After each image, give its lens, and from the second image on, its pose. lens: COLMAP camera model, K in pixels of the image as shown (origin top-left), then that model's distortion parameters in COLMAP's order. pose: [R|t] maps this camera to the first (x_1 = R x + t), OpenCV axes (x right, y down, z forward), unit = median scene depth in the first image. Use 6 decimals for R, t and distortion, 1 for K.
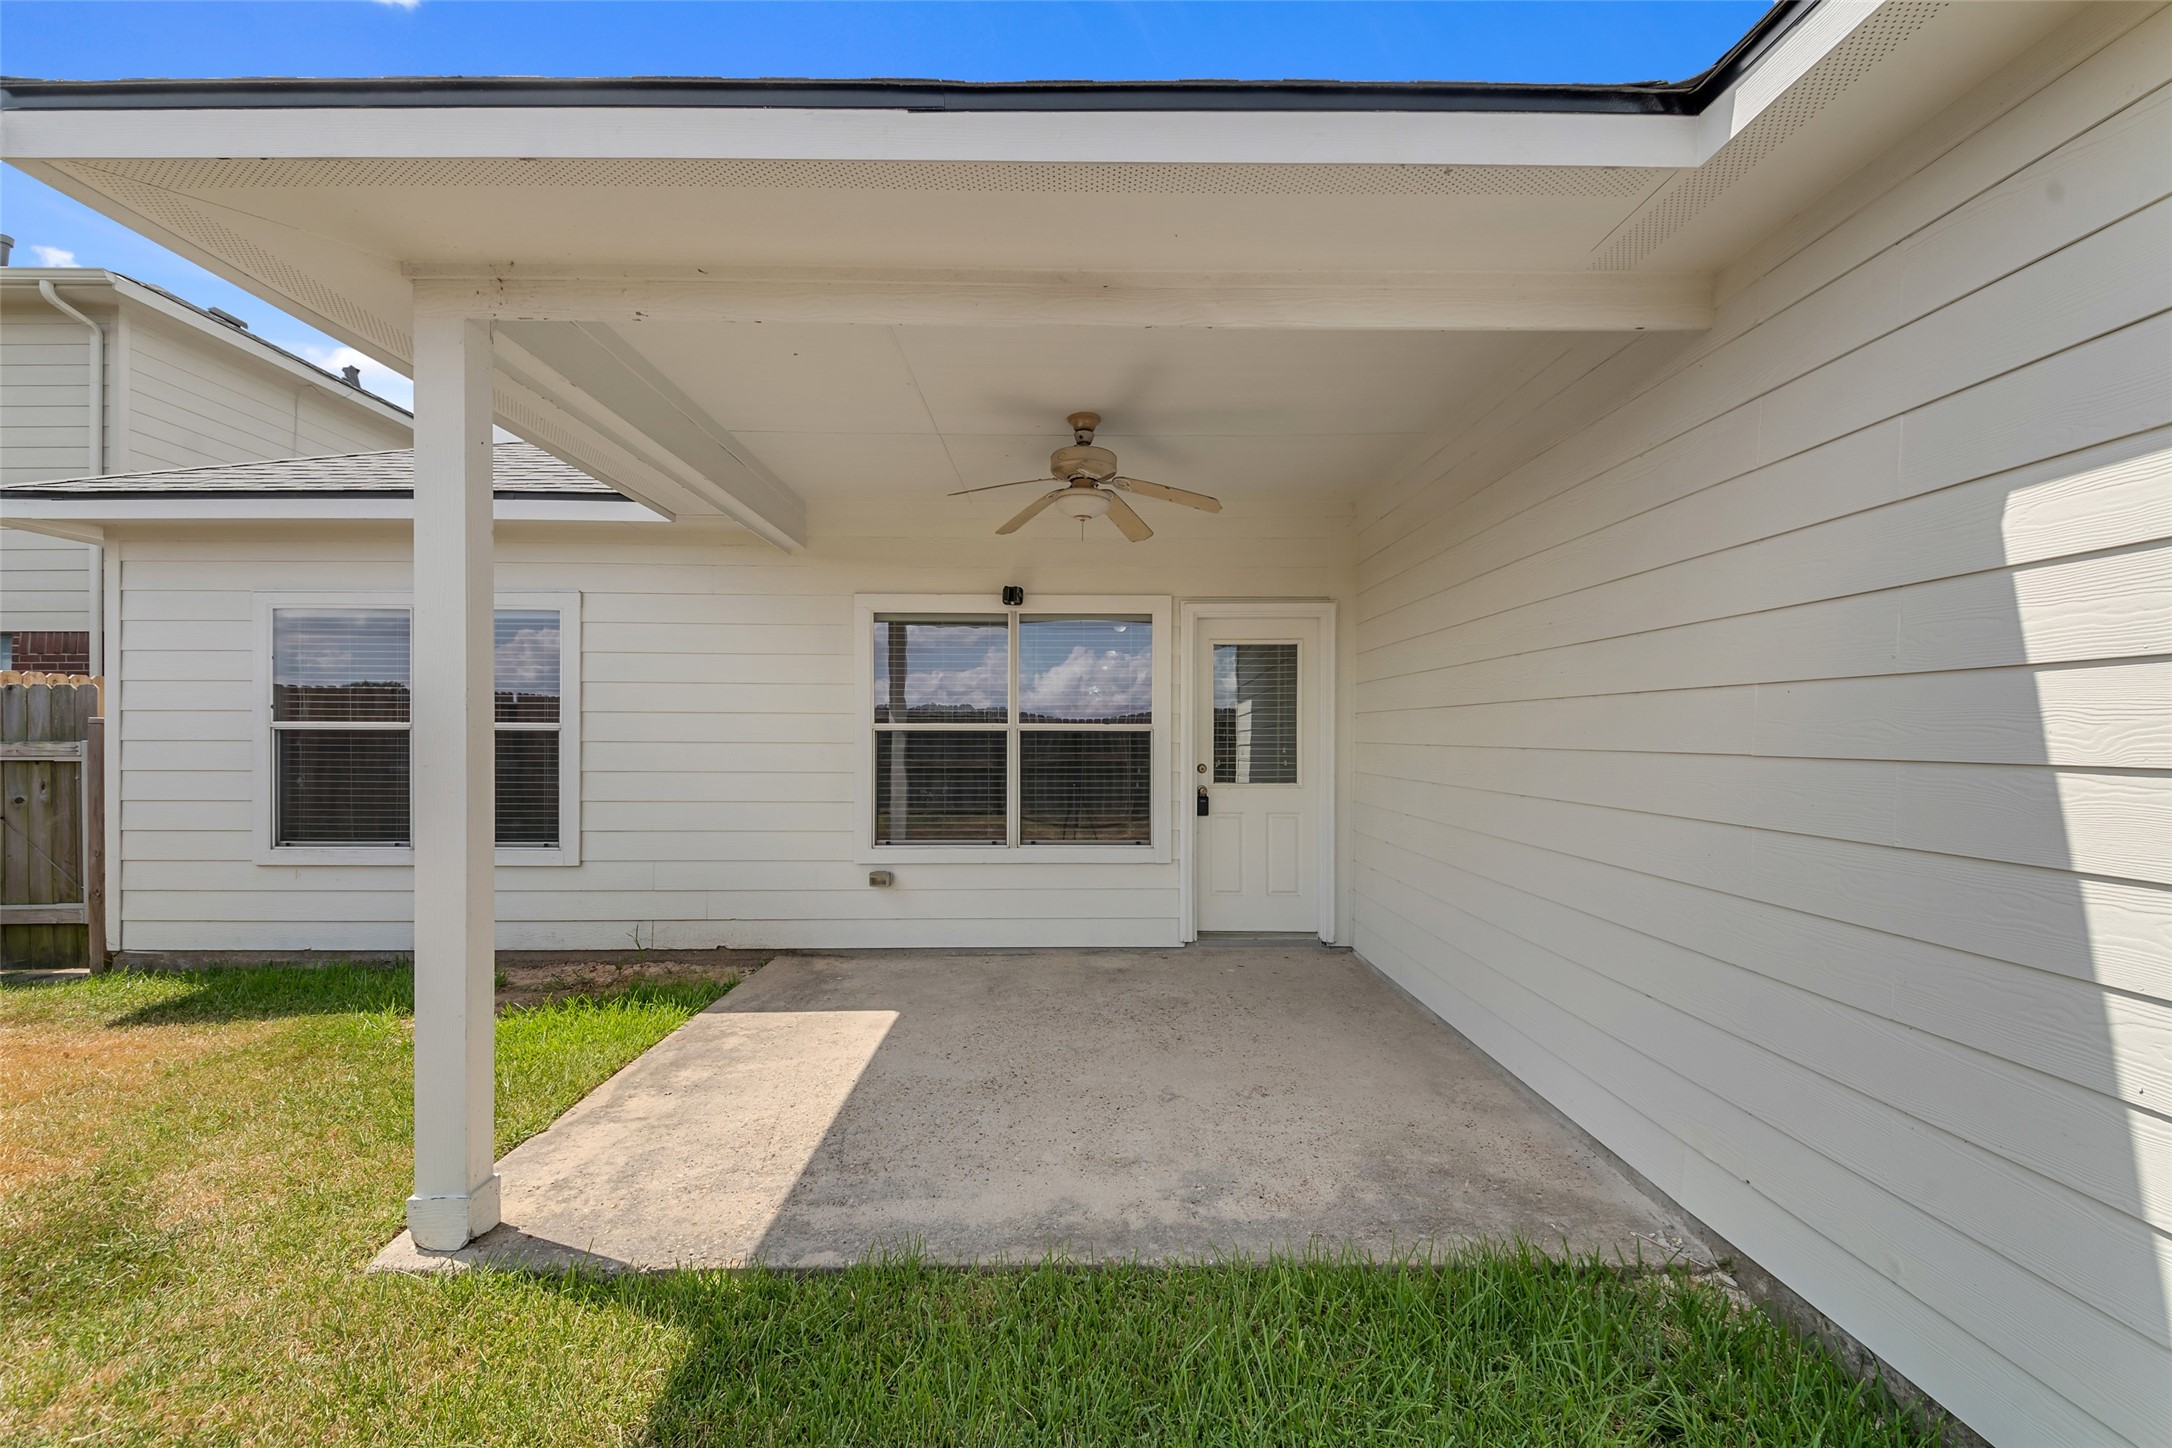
lens RADIAL K [[933.3, 0, 1086.0], [0, 933.3, 724.0], [0, 0, 1]] dist [-0.001759, -0.000664]
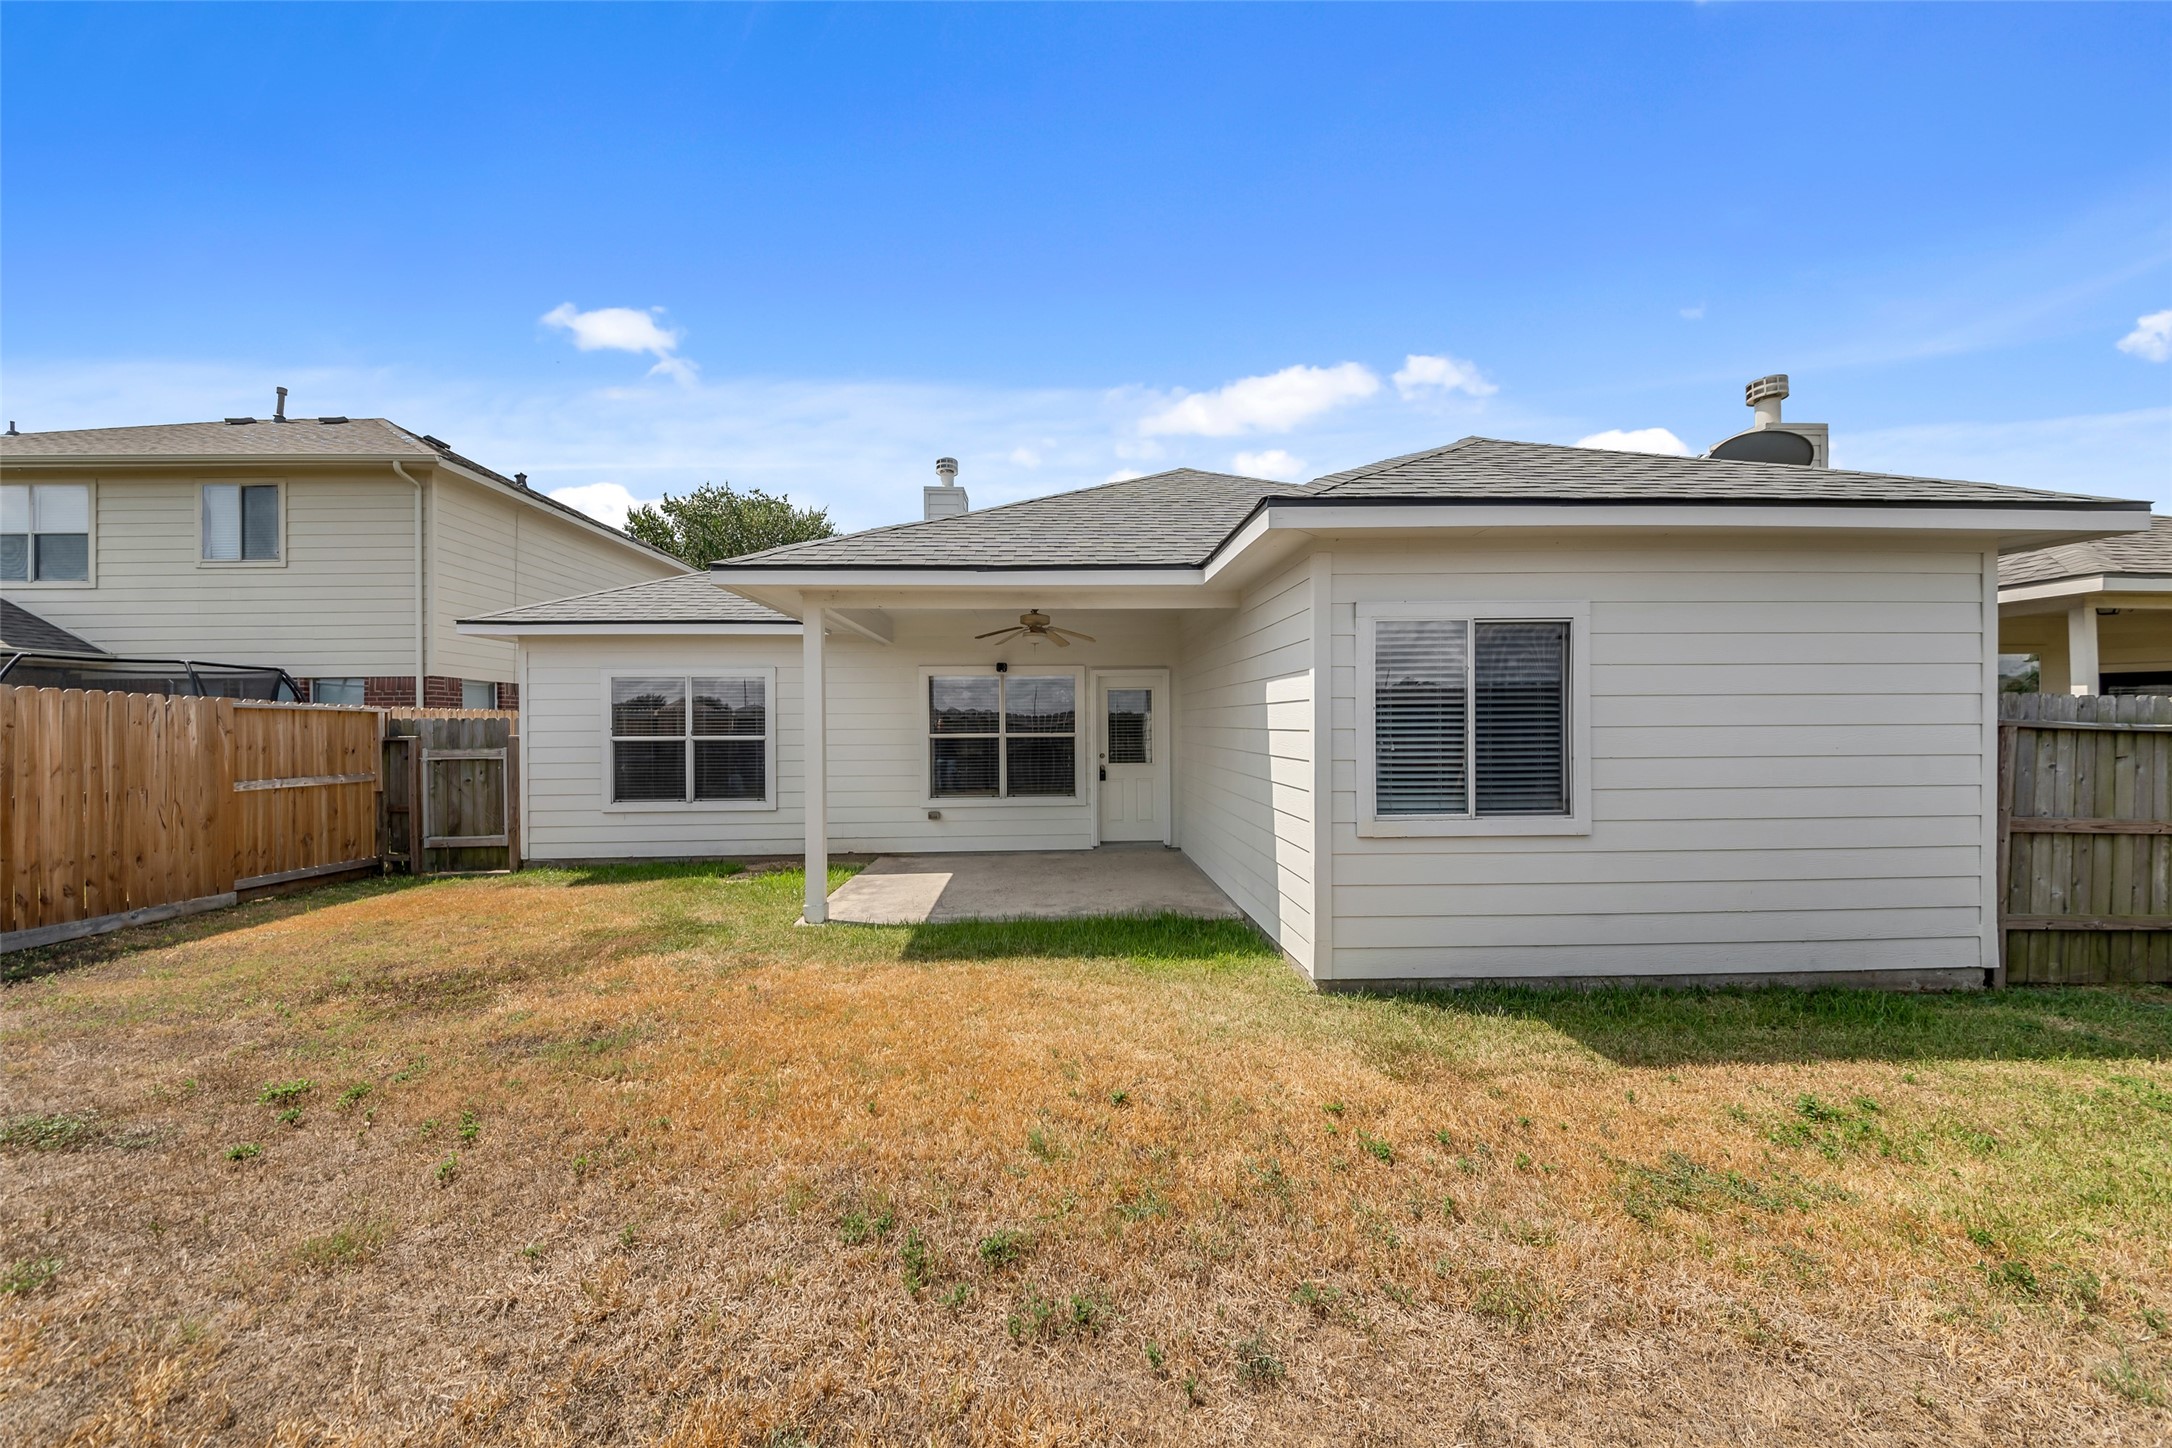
lens RADIAL K [[767.7, 0, 1086.0], [0, 767.7, 724.0], [0, 0, 1]] dist [-0.000466, -0.000040]
pose [[0.999184, -0.009444, 0.039262, 0.031644], [0.009121, 0.999923, 0.008386, -0.032406], [-0.039338, -0.008021, 0.999194, -0.593428]]
